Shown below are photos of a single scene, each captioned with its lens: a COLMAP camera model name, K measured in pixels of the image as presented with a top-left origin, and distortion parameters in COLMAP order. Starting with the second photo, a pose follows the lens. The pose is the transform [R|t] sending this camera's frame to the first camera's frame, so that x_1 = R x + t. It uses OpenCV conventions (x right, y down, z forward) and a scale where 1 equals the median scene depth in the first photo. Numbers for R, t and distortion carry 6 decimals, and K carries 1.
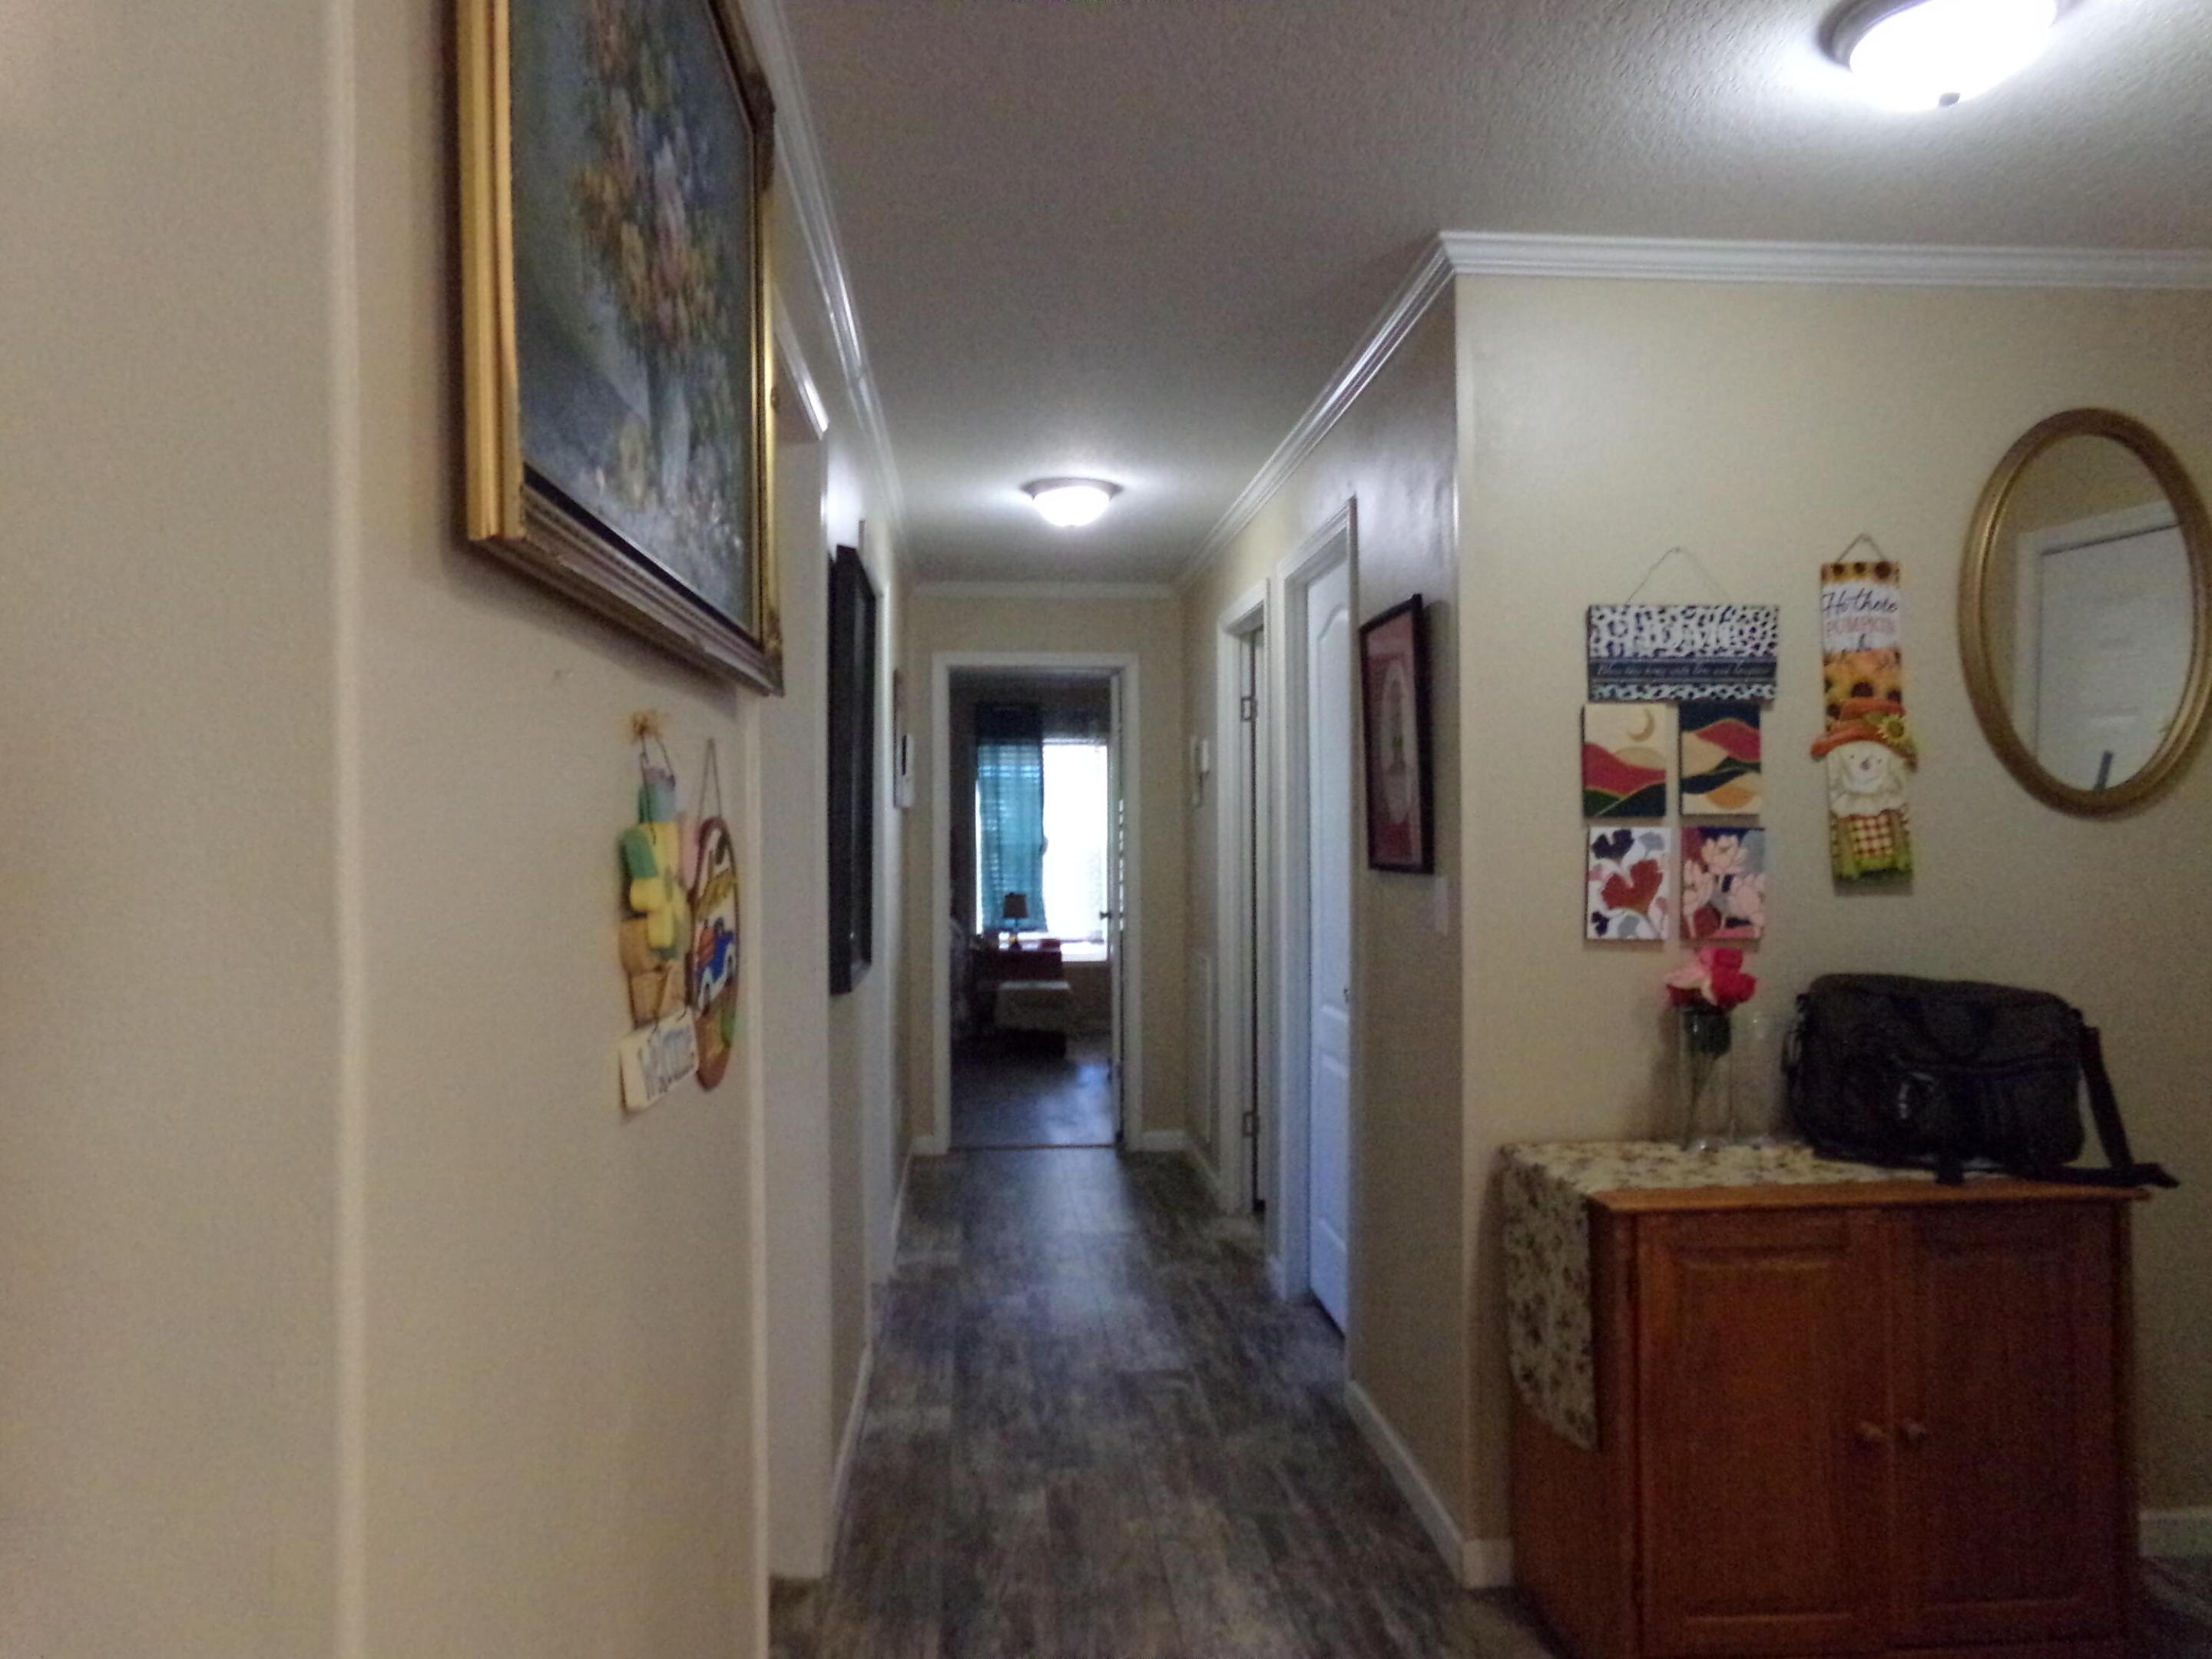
lens RADIAL K [[1485.0, 0, 1107.6], [0, 1485.0, 858.2], [0, 0, 1]] dist [-0.003119, 0.000587]
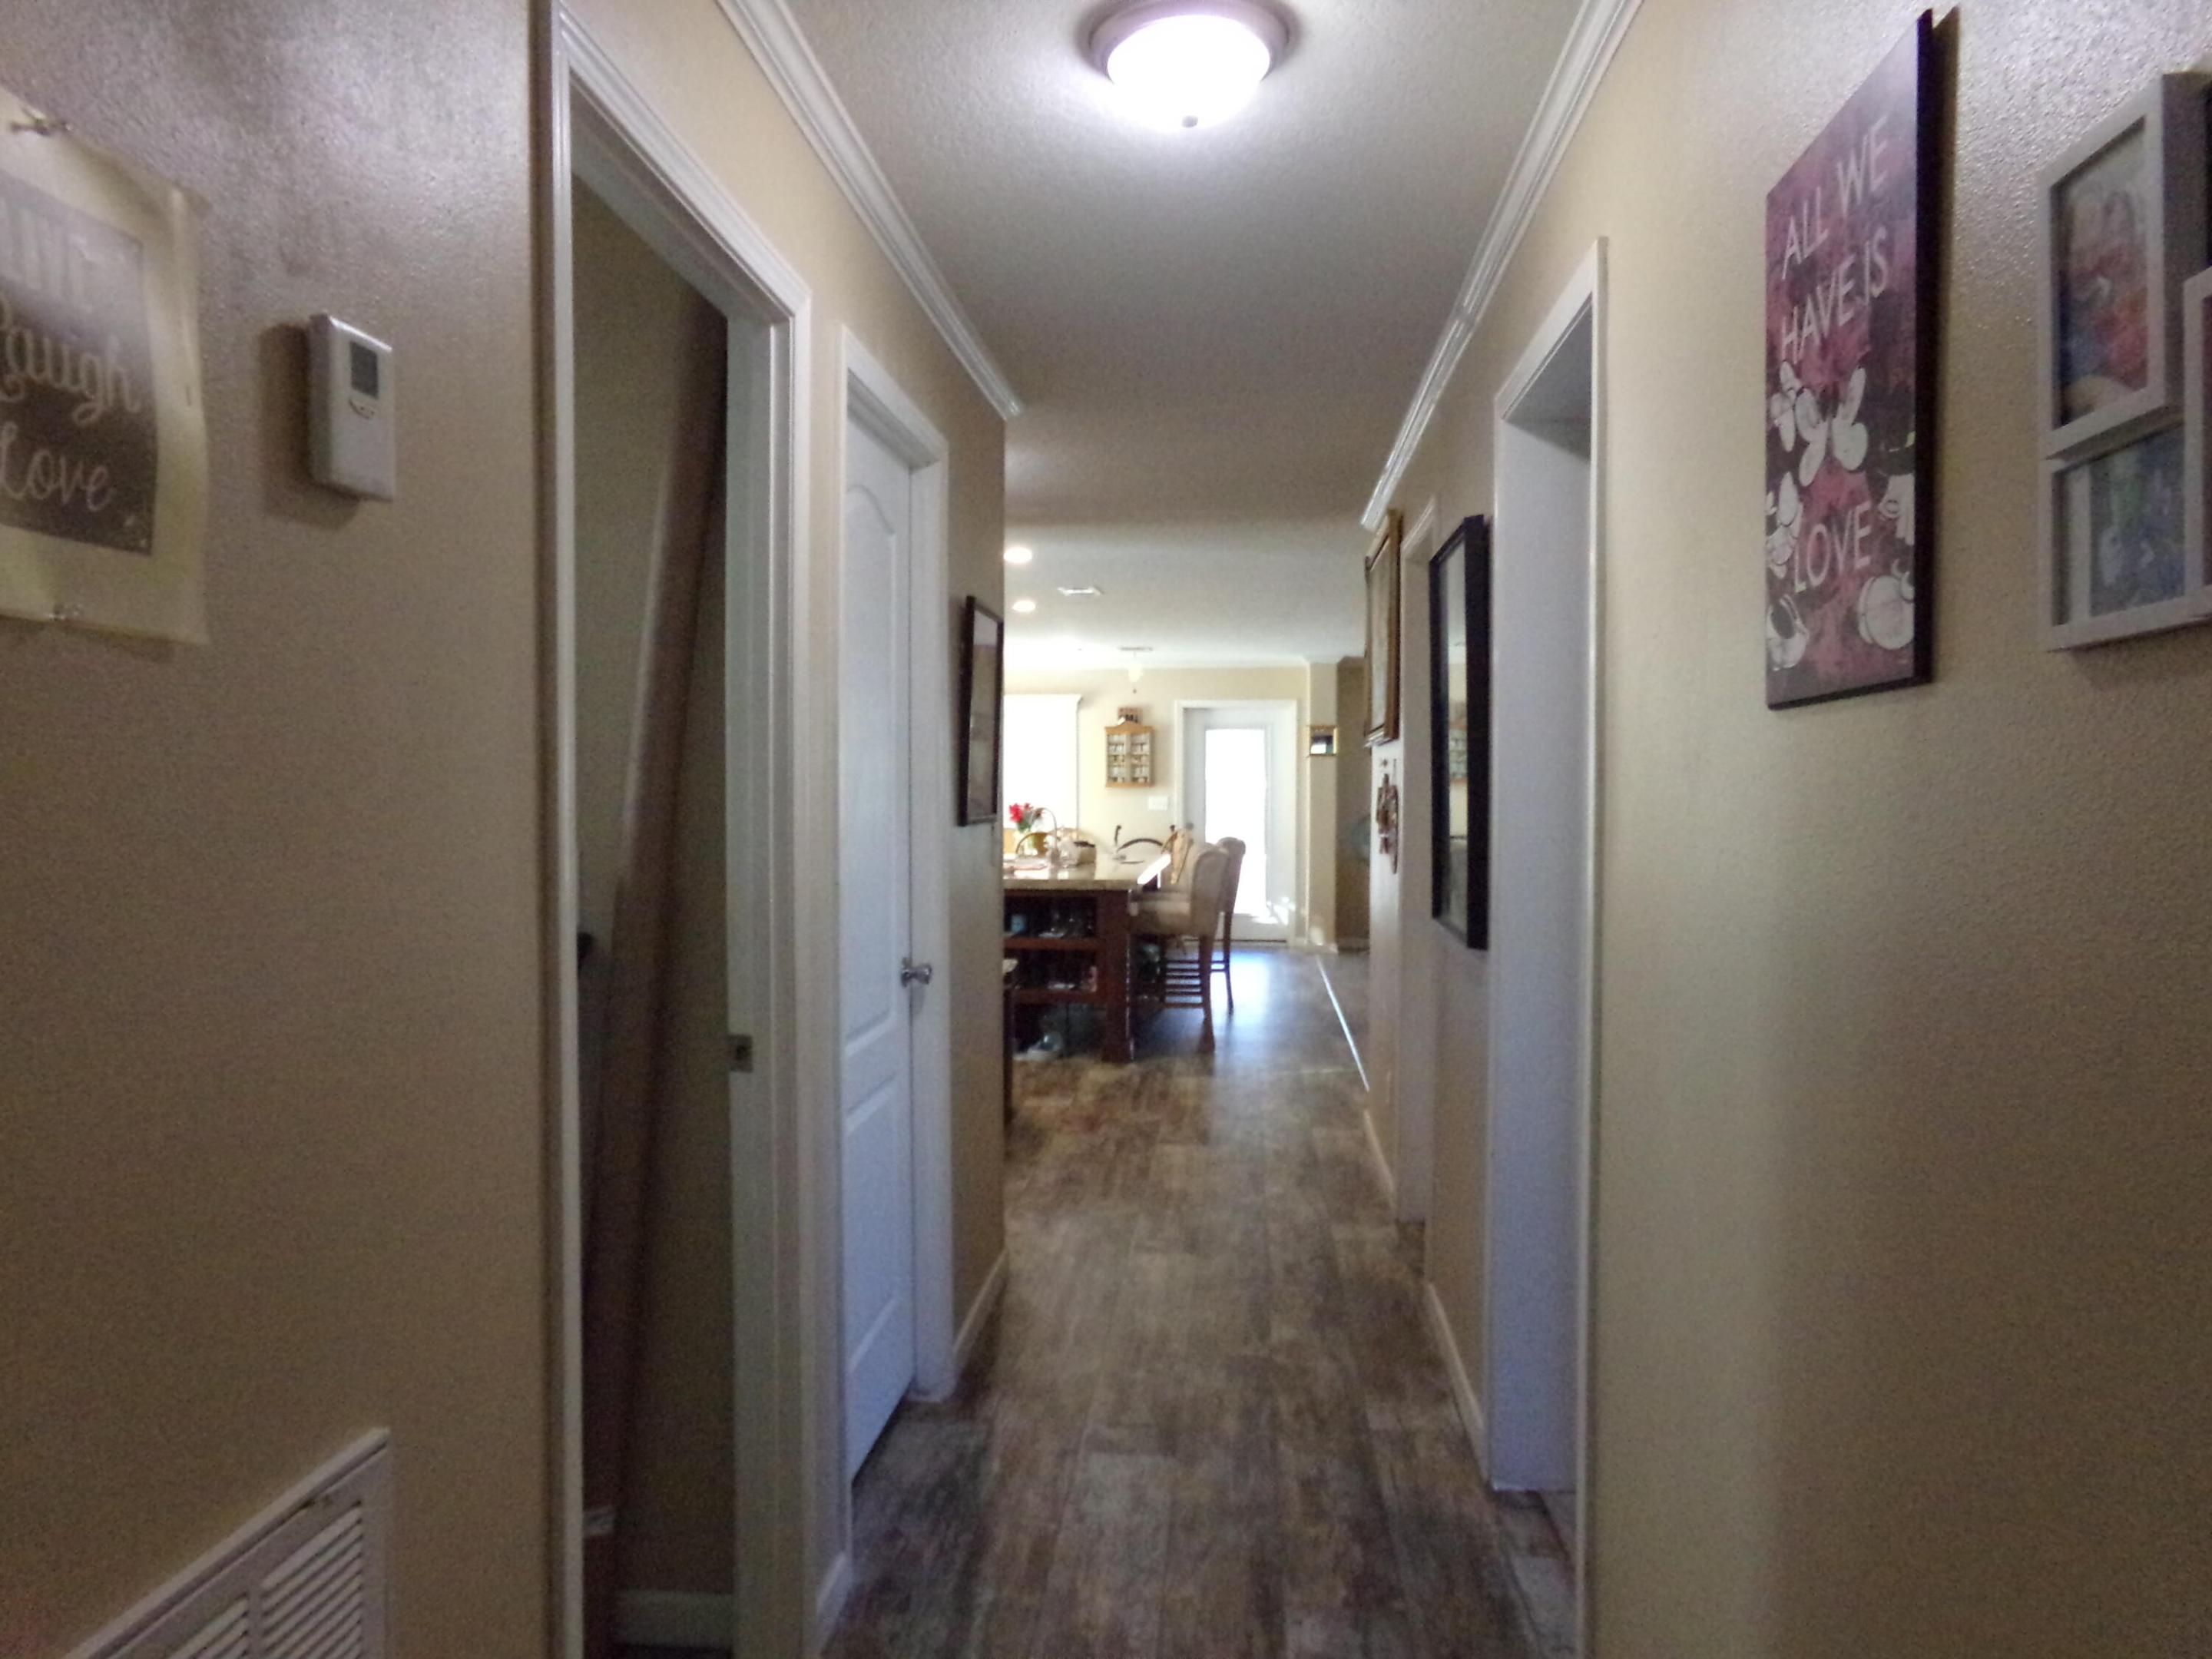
lens RADIAL K [[1485.0, 0, 1107.6], [0, 1485.0, 858.2], [0, 0, 1]] dist [-0.003119, 0.000587]
pose [[-0.971934, 0.140510, 0.188684, -0.182880], [0.154139, 0.986254, 0.059538, -0.035847], [-0.177724, 0.086951, -0.980231, 2.044190]]
